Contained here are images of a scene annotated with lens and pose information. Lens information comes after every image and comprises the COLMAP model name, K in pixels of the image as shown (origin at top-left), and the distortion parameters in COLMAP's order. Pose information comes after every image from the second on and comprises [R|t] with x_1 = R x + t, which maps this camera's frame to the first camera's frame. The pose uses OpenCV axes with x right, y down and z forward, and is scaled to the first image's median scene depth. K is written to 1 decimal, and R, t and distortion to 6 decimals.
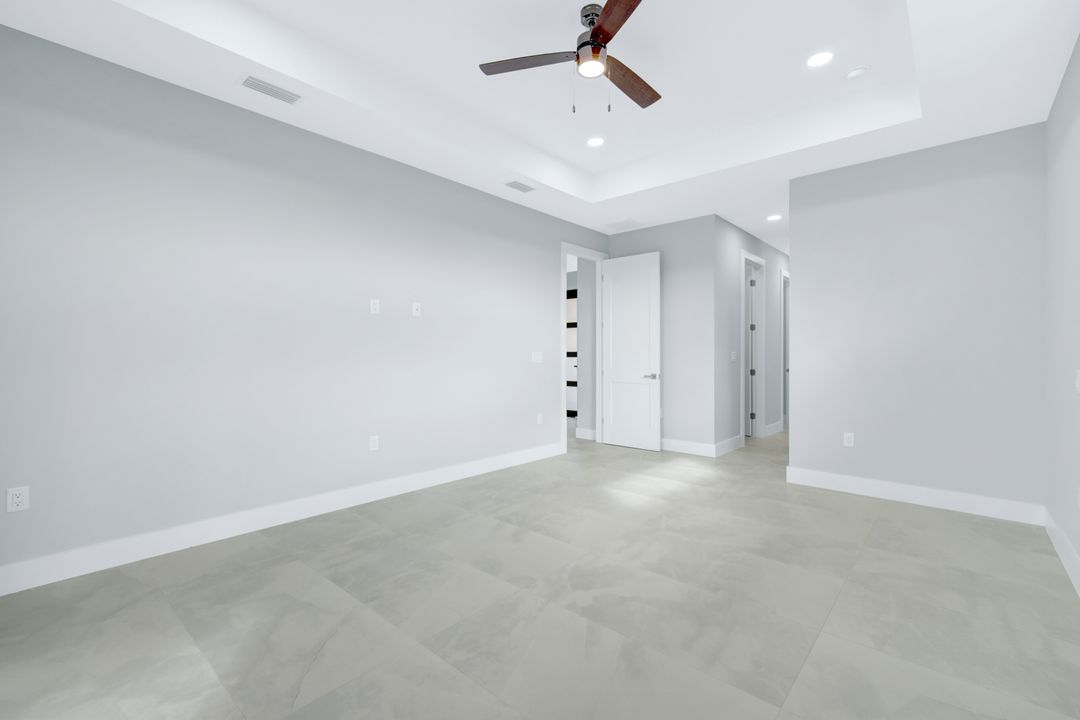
lens RADIAL K [[474.0, 0, 539.8], [0, 474.0, 356.7], [0, 0, 1]] dist [0.008938, -0.001389]
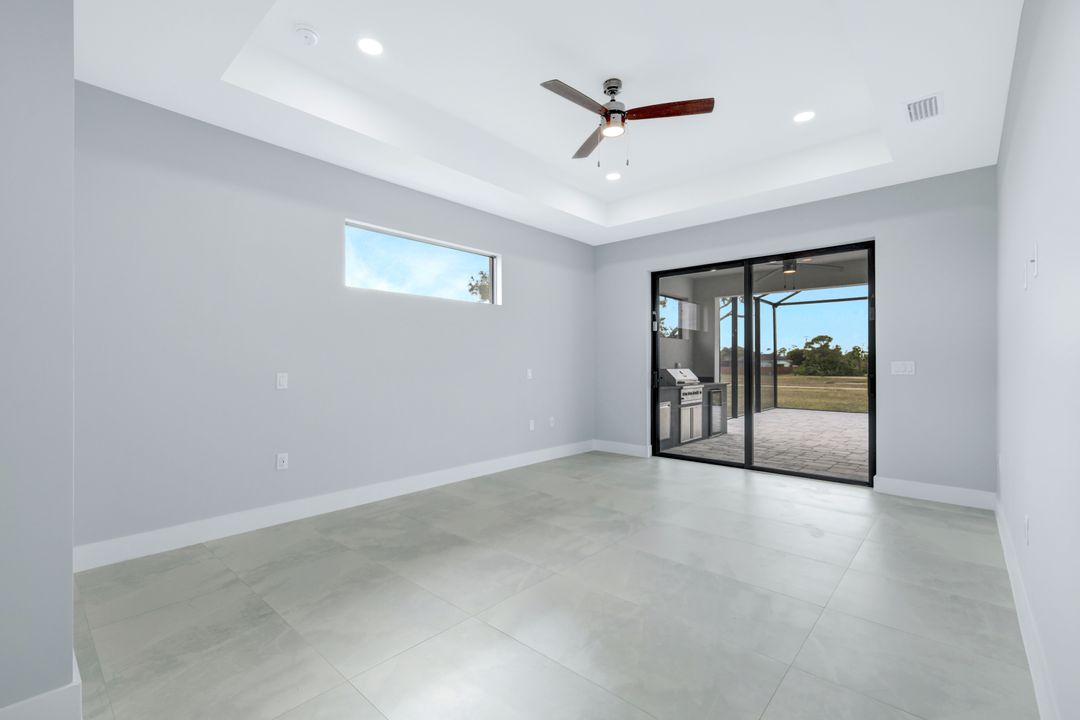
lens RADIAL K [[474.0, 0, 536.5], [0, 474.0, 361.3], [0, 0, 1]] dist [0.008938, -0.001389]
pose [[-0.999887, 0.002304, 0.014828, 0.321081], [0.002282, 0.999996, -0.001536, -0.010237], [-0.014832, -0.001502, -0.999889, 2.474845]]
